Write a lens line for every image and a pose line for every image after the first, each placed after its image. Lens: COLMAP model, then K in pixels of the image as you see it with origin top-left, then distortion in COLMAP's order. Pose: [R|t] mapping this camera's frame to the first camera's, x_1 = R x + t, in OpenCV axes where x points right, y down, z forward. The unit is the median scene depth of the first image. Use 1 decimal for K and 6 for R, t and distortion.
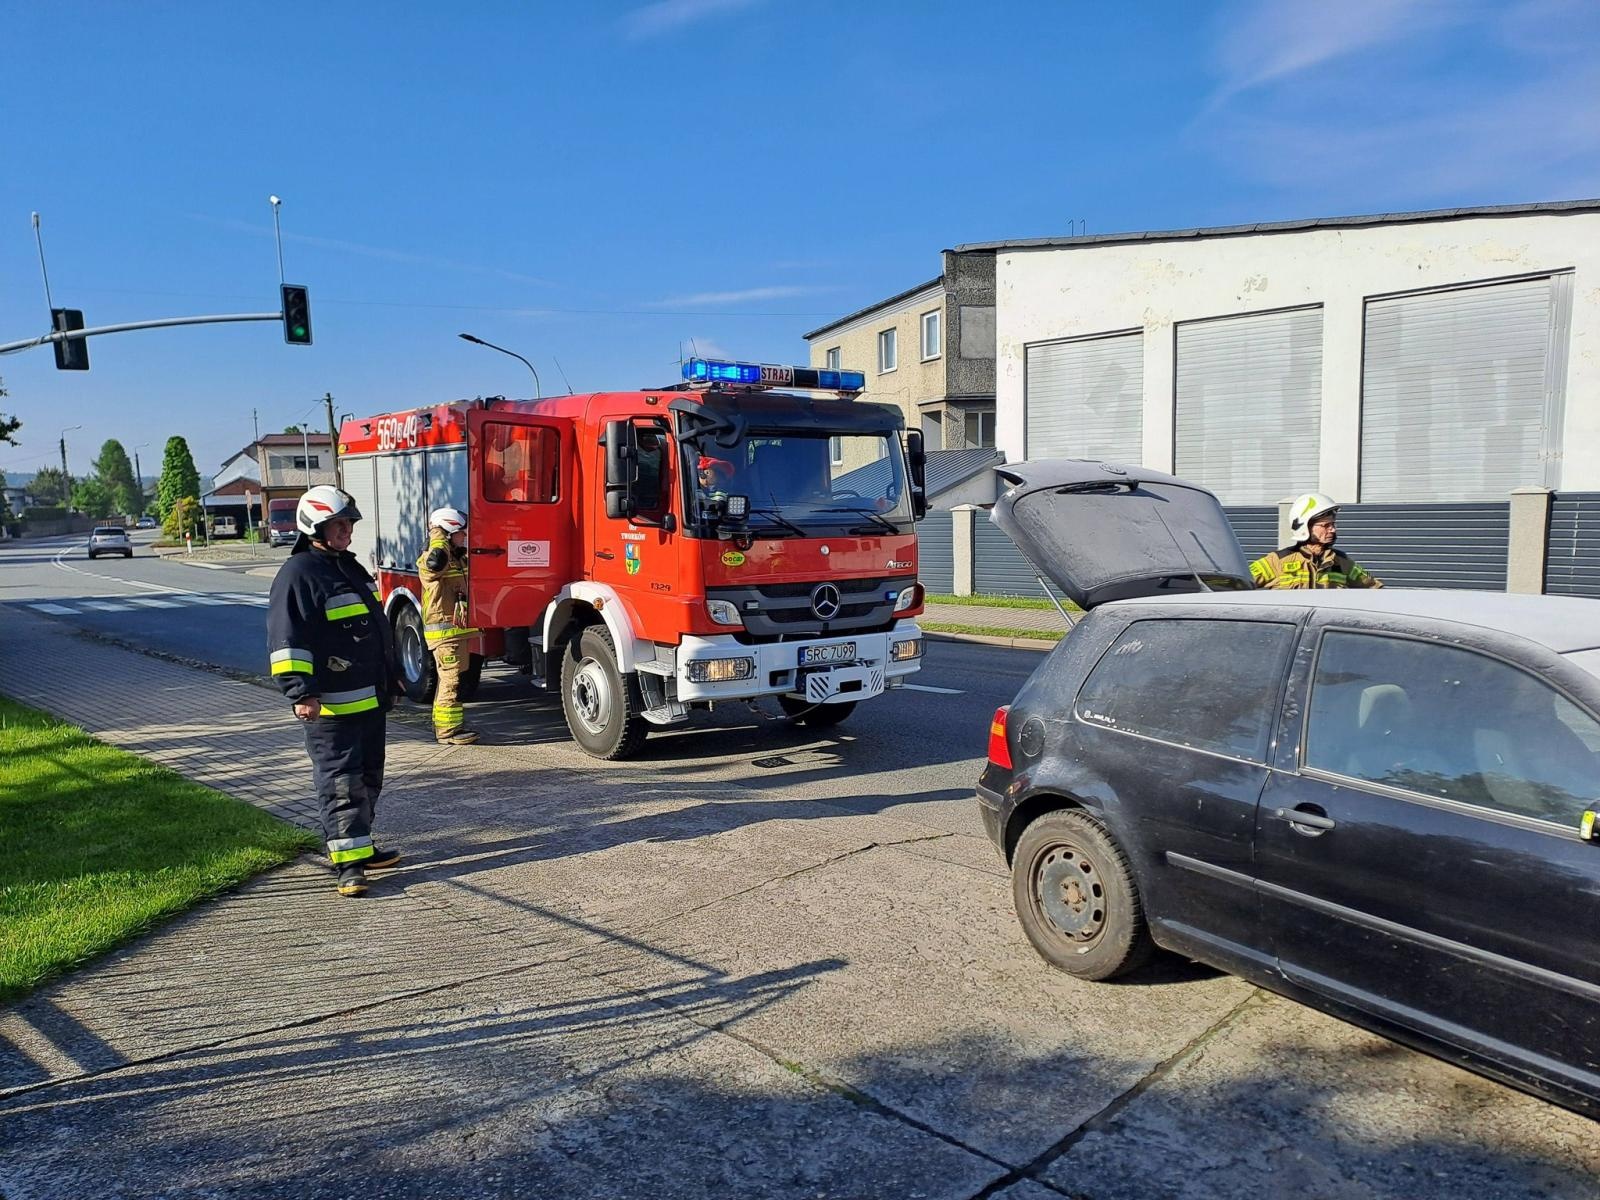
lens RADIAL K [[1174.1, 0, 764.6], [0, 1174.1, 623.2], [0, 0, 1]] dist [0.045008, -0.011158]
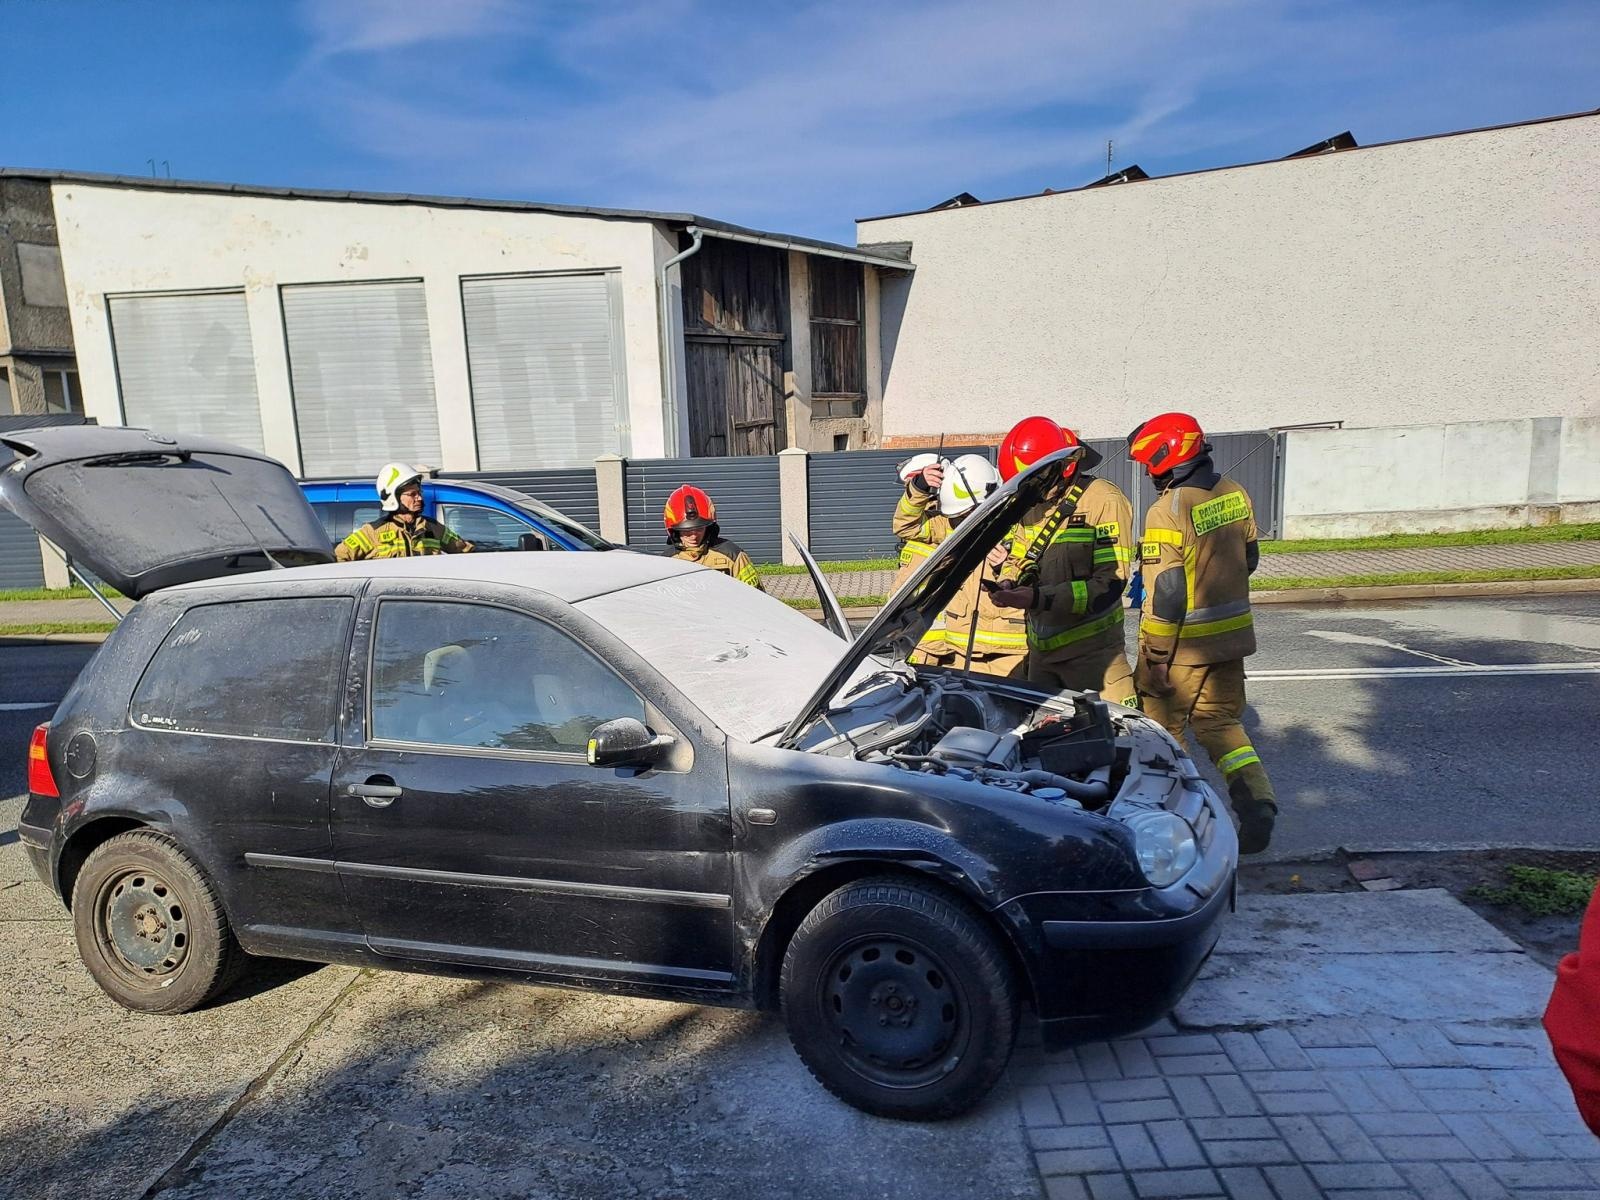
lens RADIAL K [[1182.5, 0, 801.2], [0, 1182.5, 620.3], [0, 0, 1]] dist [0.036836, -0.008094]
pose [[0.757163, -0.105202, 0.644699, 0.077715], [0.091066, 0.994308, 0.055300, -0.000182], [-0.646848, 0.016839, 0.762433, 0.003297]]
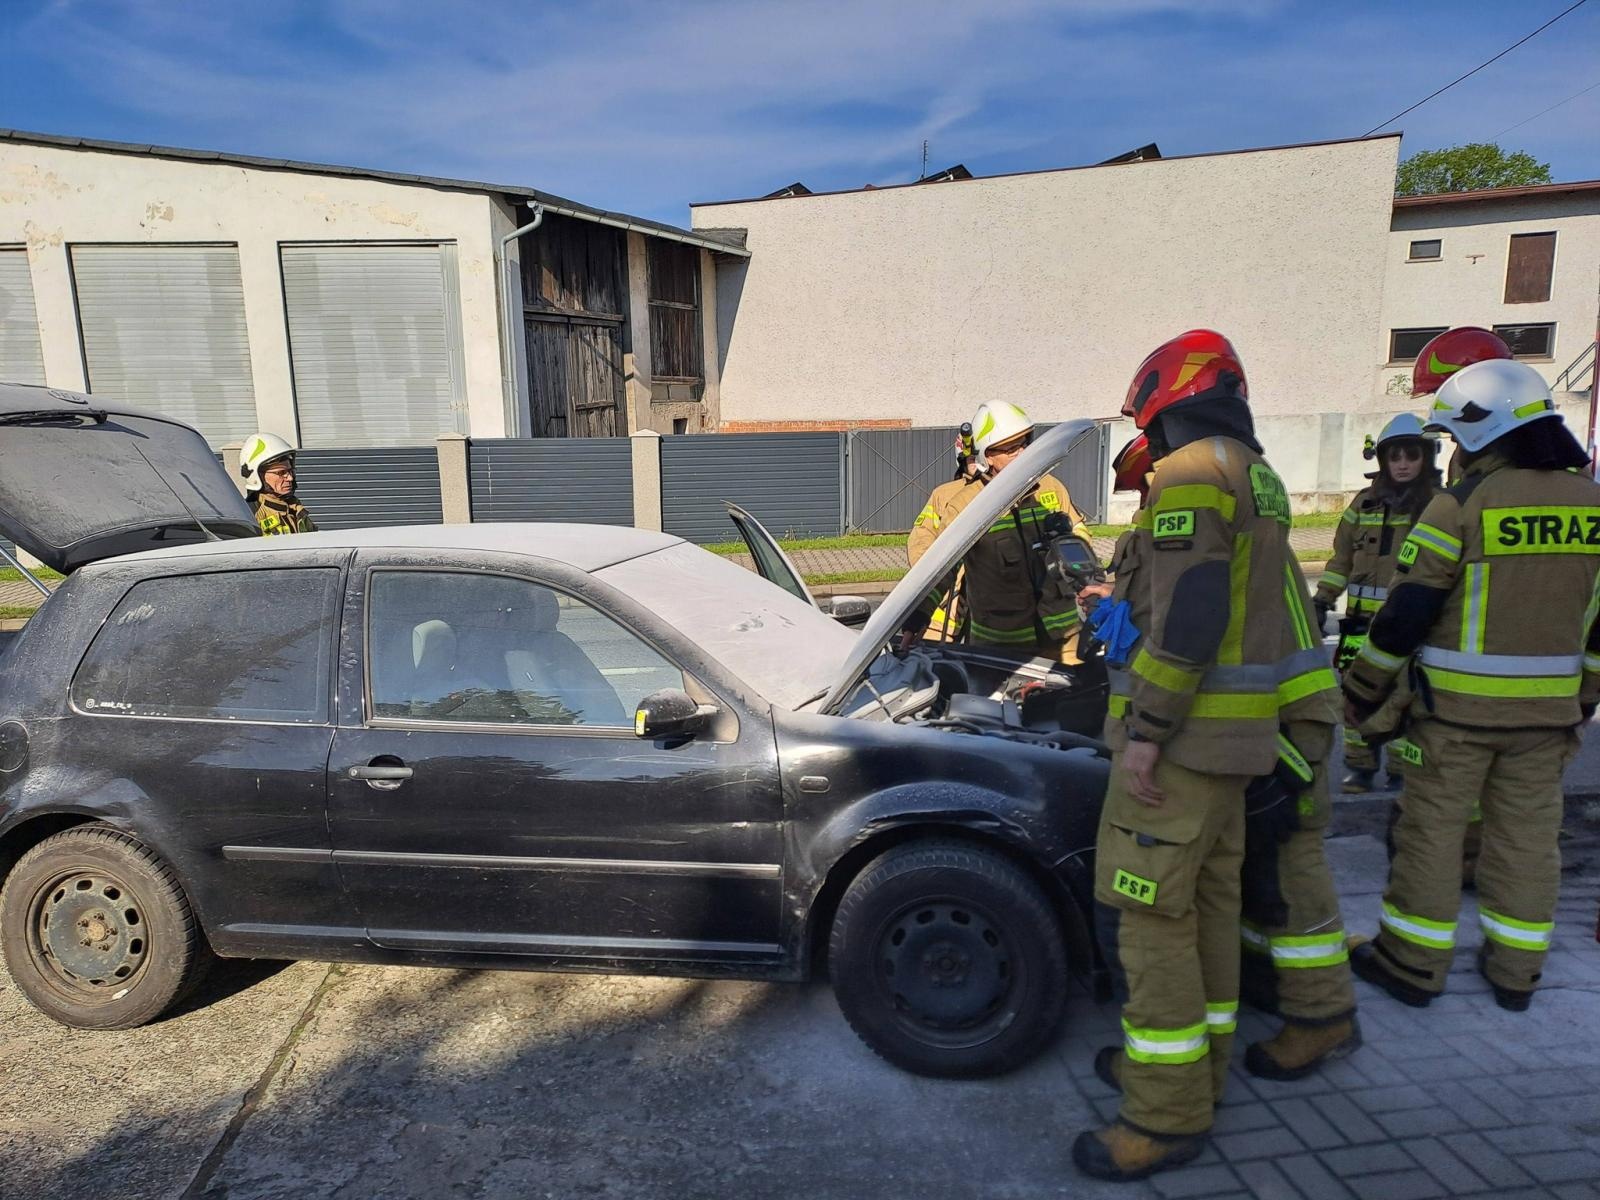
lens RADIAL K [[1177.3, 0, 800.0], [0, 1177.3, 600.0], [0, 0, 1]] dist [0.038894, -0.006524]
pose [[0.642321, -0.107697, 0.758831, -0.021508], [0.090353, 0.993815, 0.064566, -0.000874], [-0.761091, 0.027090, 0.648079, 0.111201]]
